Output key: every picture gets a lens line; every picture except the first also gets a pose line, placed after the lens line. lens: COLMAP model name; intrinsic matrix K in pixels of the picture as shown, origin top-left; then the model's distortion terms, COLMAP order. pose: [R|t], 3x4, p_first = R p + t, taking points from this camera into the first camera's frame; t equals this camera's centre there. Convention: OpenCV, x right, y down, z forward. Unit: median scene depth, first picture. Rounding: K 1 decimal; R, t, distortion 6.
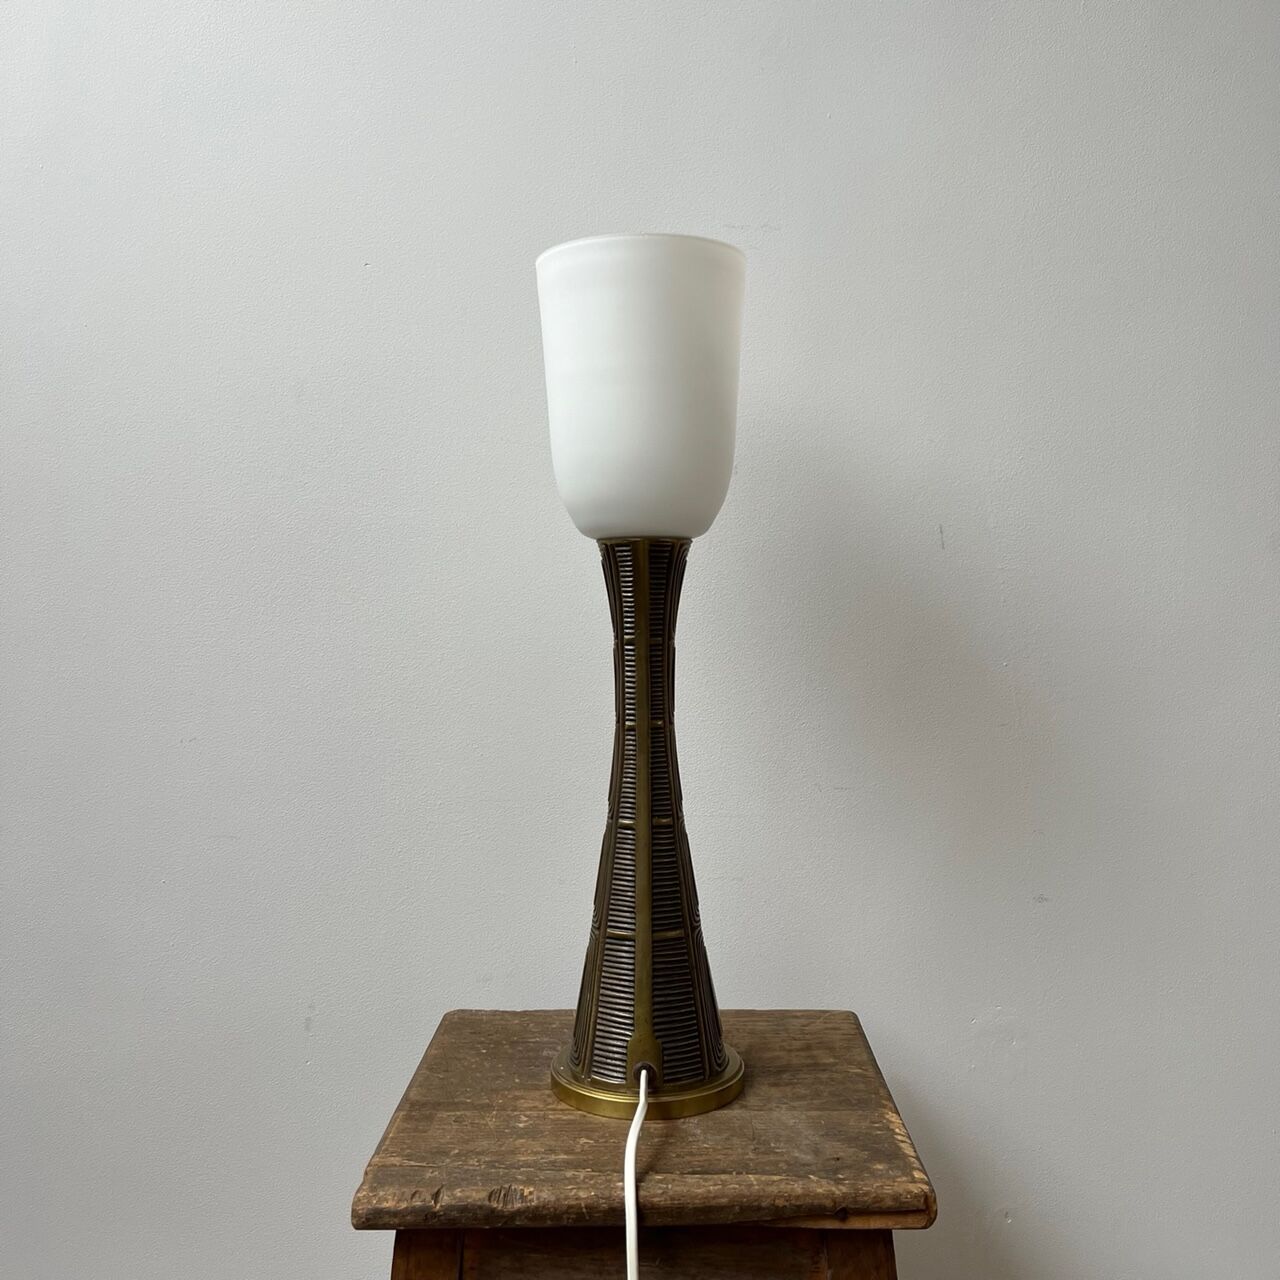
lens RADIAL K [[1314.3, 0, 622.7], [0, 1314.3, 634.4], [0, 0, 1]] dist [0.014715, 0.000000]
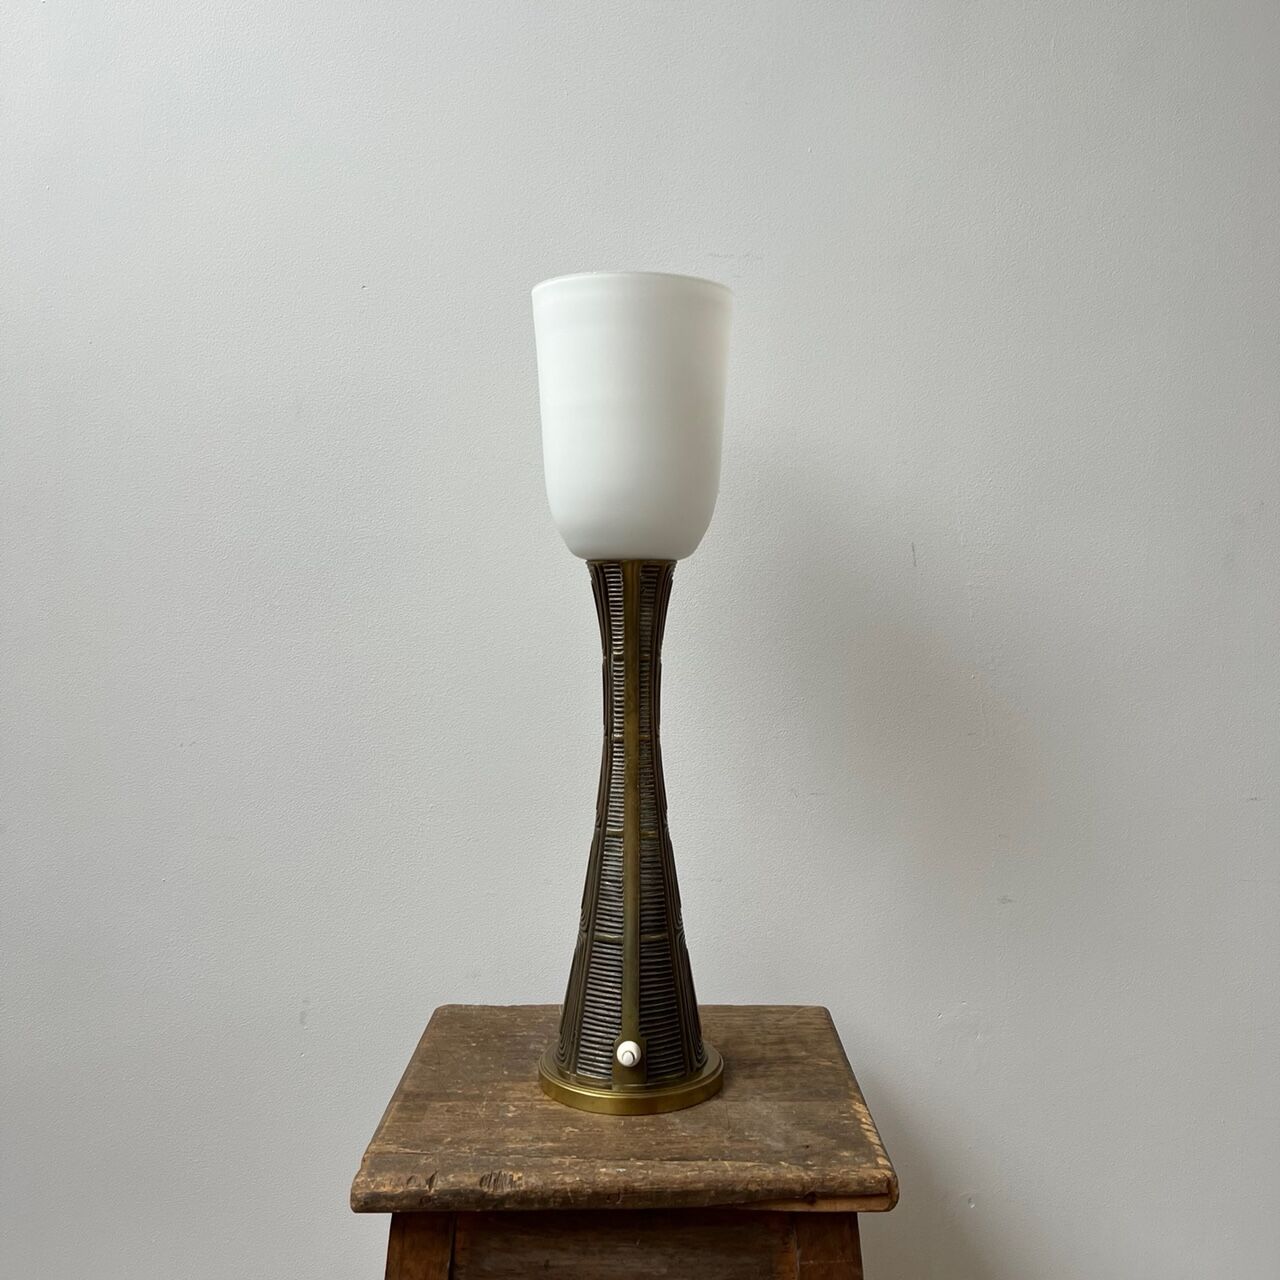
lens RADIAL K [[1314.3, 0, 637.3], [0, 1314.3, 631.2], [0, 0, 1]] dist [0.014715, 0.000000]
pose [[0.999671, 0.009605, 0.023794, -0.003626], [-0.009714, 0.999943, 0.004482, -0.021304], [-0.023750, -0.004712, 0.999707, -0.057443]]
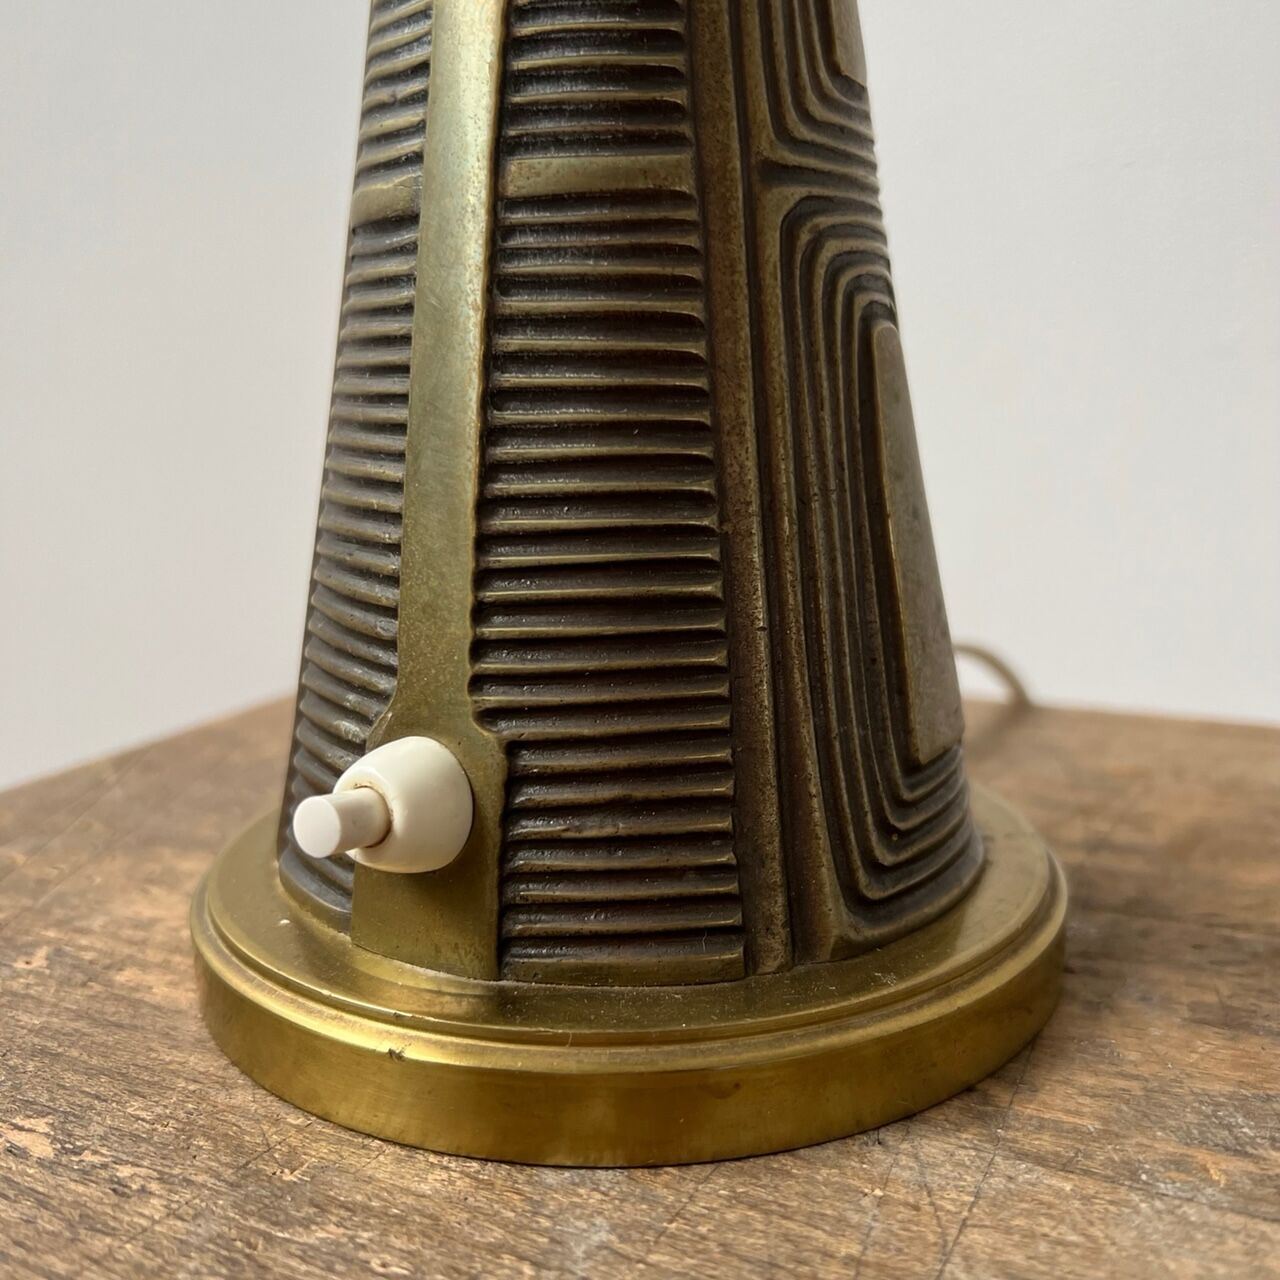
lens RADIAL K [[1314.3, 0, 590.0], [0, 1314.3, 673.0], [0, 0, 1]] dist [0.014715, 0.000000]
pose [[0.879779, 0.097096, -0.465361, 0.127755], [0.008183, 0.975681, 0.219044, 0.259744], [0.475313, -0.196518, 0.857589, 0.842257]]
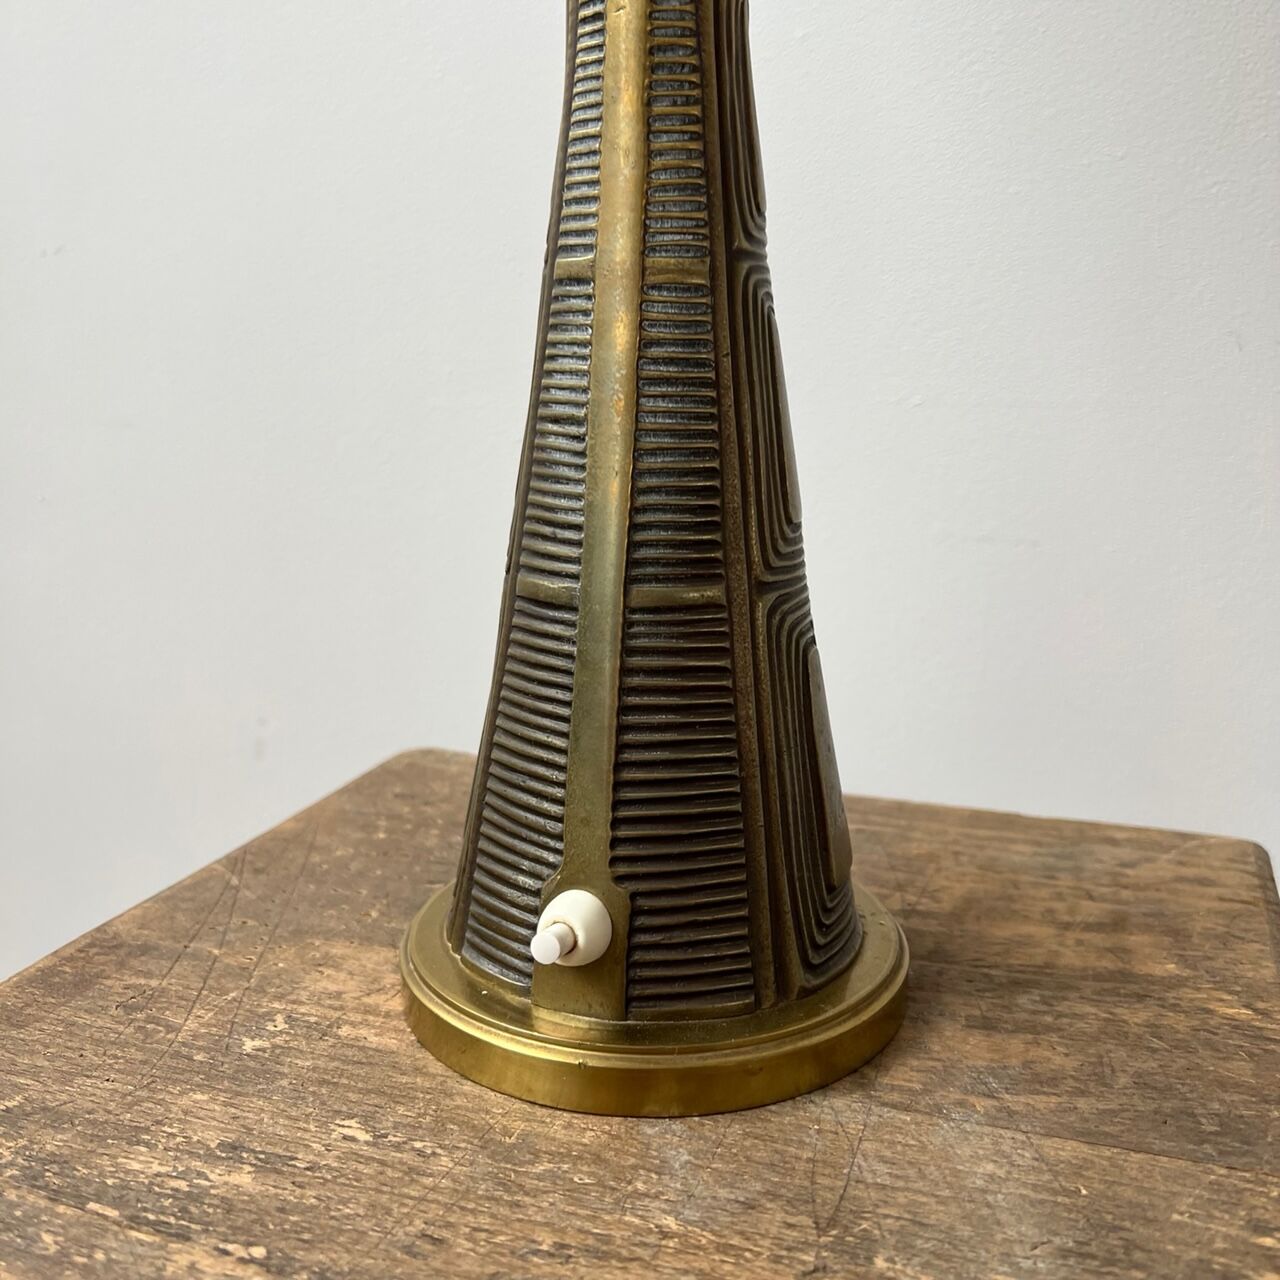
lens RADIAL K [[1314.3, 0, 642.9], [0, 1314.3, 645.8], [0, 0, 1]] dist [0.014715, 0.000000]
pose [[0.951258, 0.075522, -0.299007, 0.133786], [-0.017468, 0.981190, 0.192253, 0.179336], [0.307902, -0.177659, 0.934684, 0.682736]]
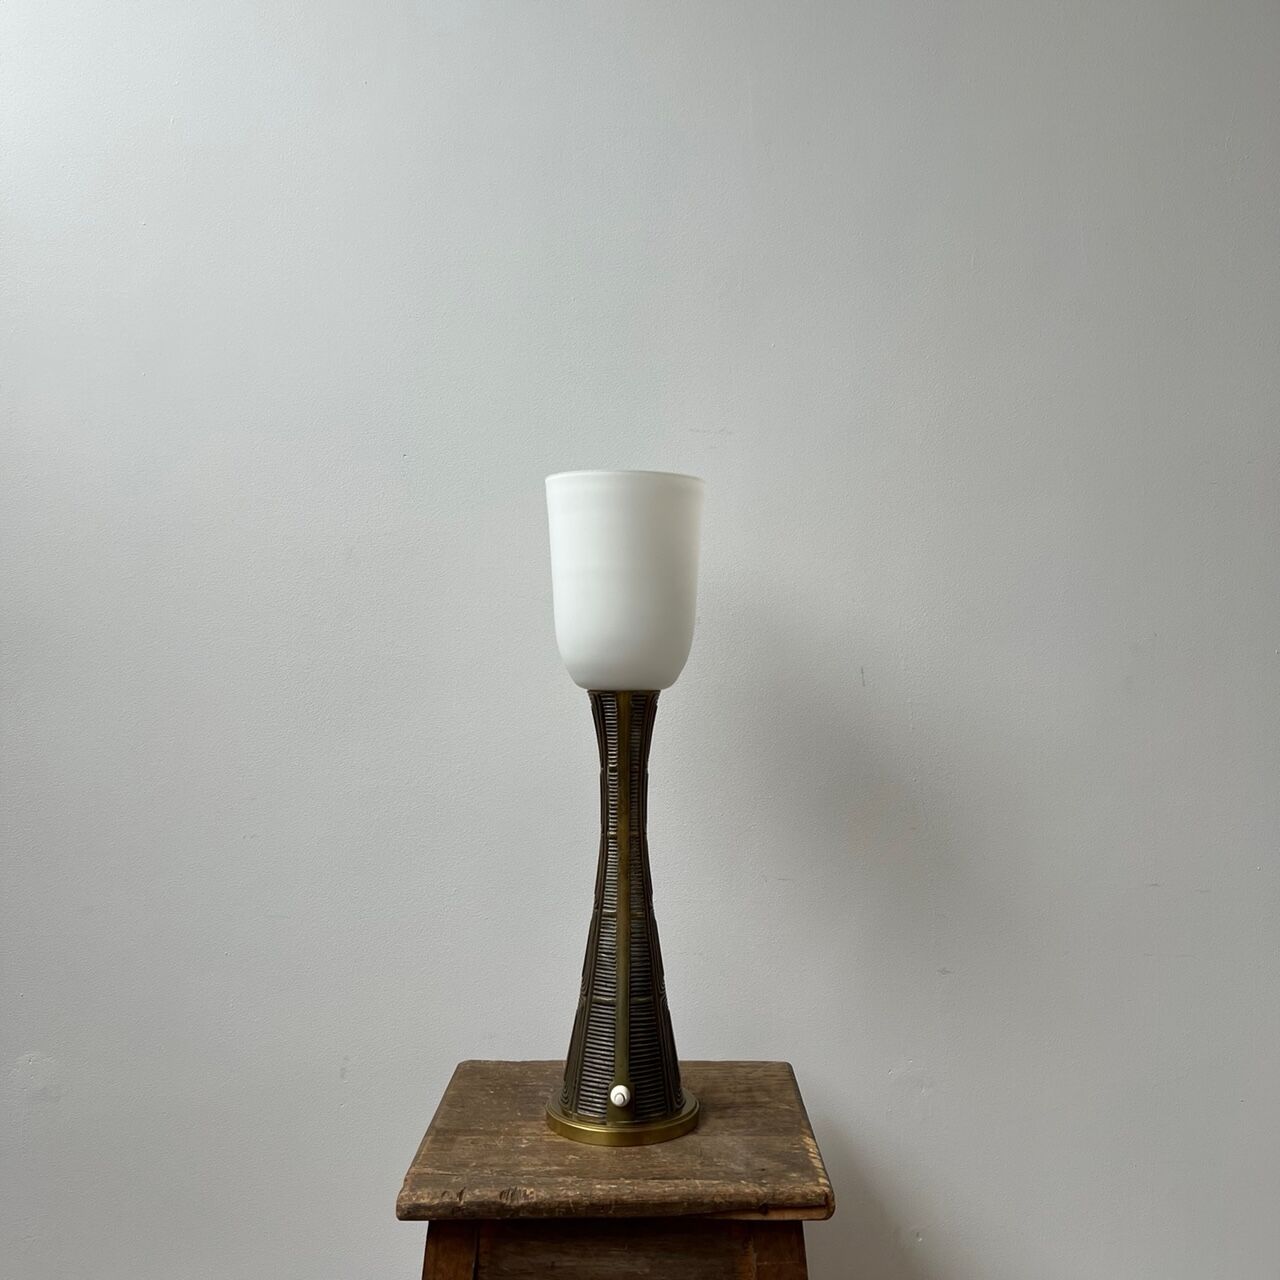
lens RADIAL K [[1314.3, 0, 647.6], [0, 1314.3, 631.2], [0, 0, 1]] dist [0.014715, 0.000000]
pose [[0.999529, 0.012712, 0.027919, 0.002876], [-0.011210, 0.998515, -0.053321, -0.064541], [-0.028555, 0.052983, 0.998187, -0.318973]]
